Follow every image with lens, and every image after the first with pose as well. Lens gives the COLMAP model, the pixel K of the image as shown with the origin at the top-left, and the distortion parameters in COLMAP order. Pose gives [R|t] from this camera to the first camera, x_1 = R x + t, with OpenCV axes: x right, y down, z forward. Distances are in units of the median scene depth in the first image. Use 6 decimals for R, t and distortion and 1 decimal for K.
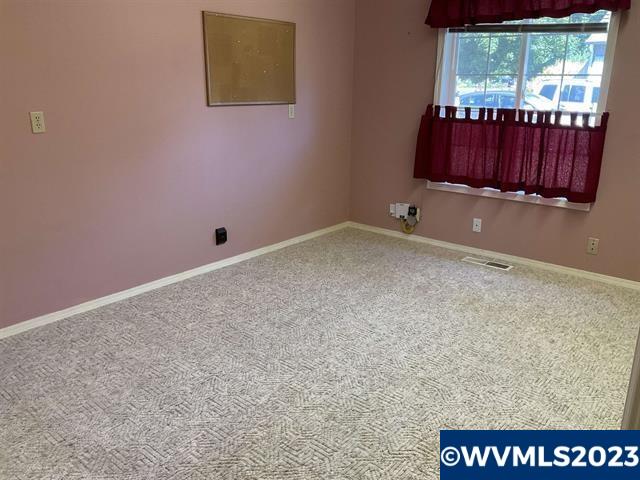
lens RADIAL K [[536.5, 0, 320.0], [0, 536.5, 240.0], [0, 0, 1]] dist [0.124051, -0.250727]
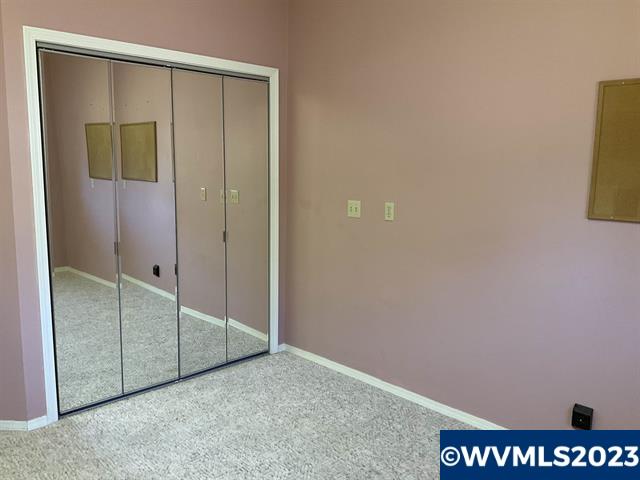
lens RADIAL K [[536.5, 0, 320.0], [0, 536.5, 240.0], [0, 0, 1]] dist [0.124051, -0.250727]
pose [[-0.112135, 0.132754, -0.984785, 0.613571], [-0.295254, 0.941827, 0.160583, -0.295968], [0.948815, 0.308769, -0.066416, 0.946693]]
